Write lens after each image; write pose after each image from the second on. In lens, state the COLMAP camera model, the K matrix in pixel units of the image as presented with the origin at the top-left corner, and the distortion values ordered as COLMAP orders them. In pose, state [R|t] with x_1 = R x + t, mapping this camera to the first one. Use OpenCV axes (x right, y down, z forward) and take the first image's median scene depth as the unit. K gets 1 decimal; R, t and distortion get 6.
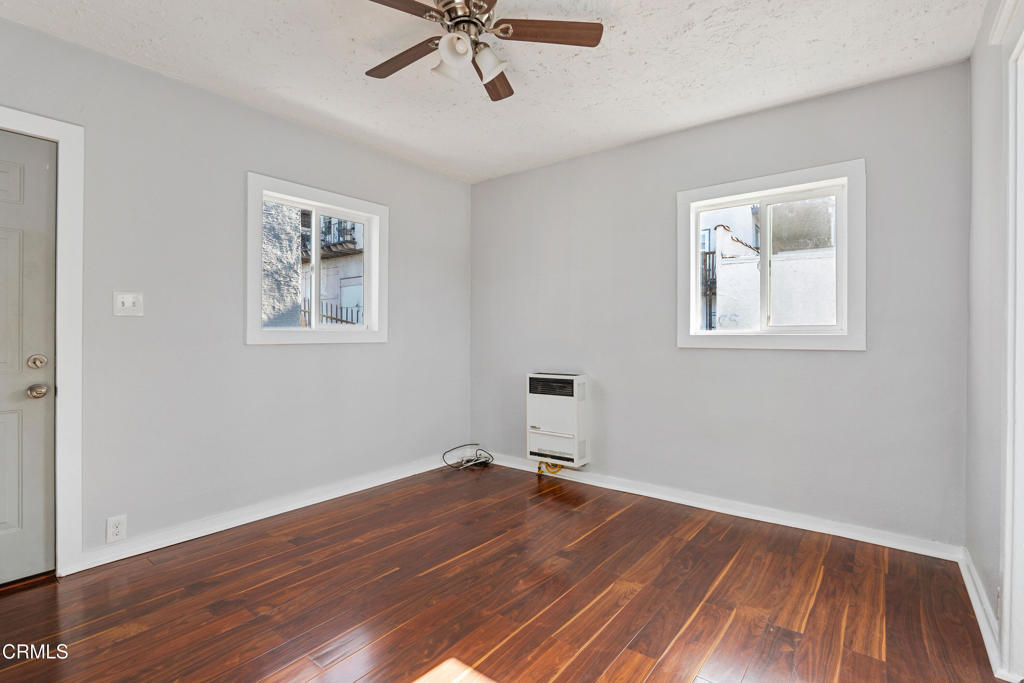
lens RADIAL K [[478.1, 0, 512.0], [0, 478.1, 341.5], [0, 0, 1]] dist [-0.002485, 0.000025]
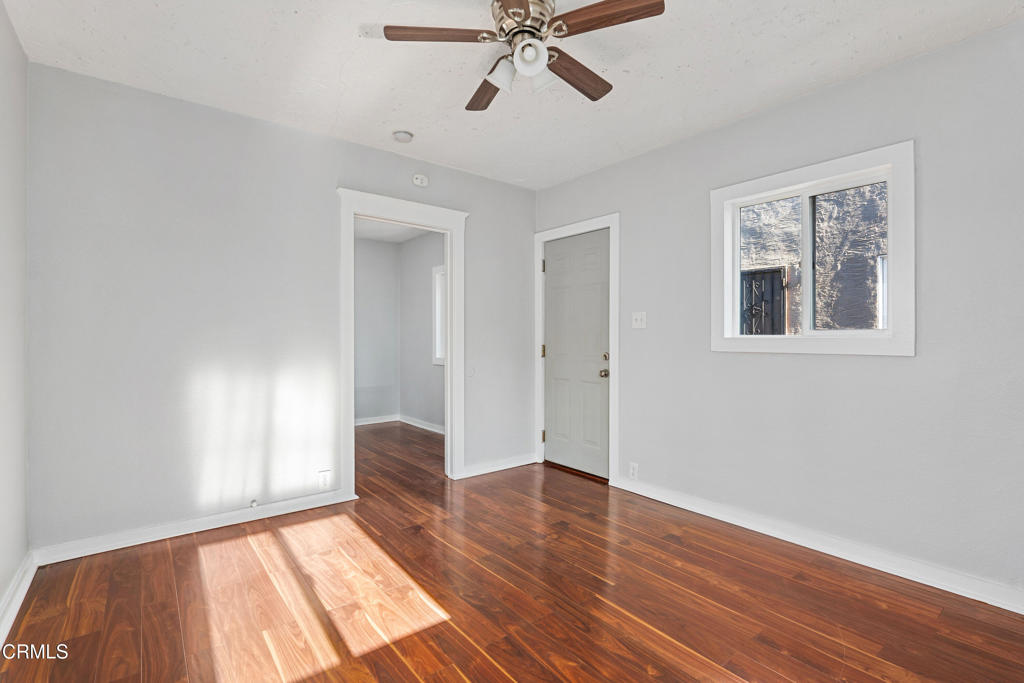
lens RADIAL K [[478.1, 0, 512.0], [0, 478.1, 341.5], [0, 0, 1]] dist [-0.002485, 0.000025]
pose [[-0.234231, 0.004749, -0.972169, 0.723958], [-0.014144, 0.999866, 0.008292, -0.019895], [0.972078, 0.015693, -0.234132, 0.990946]]
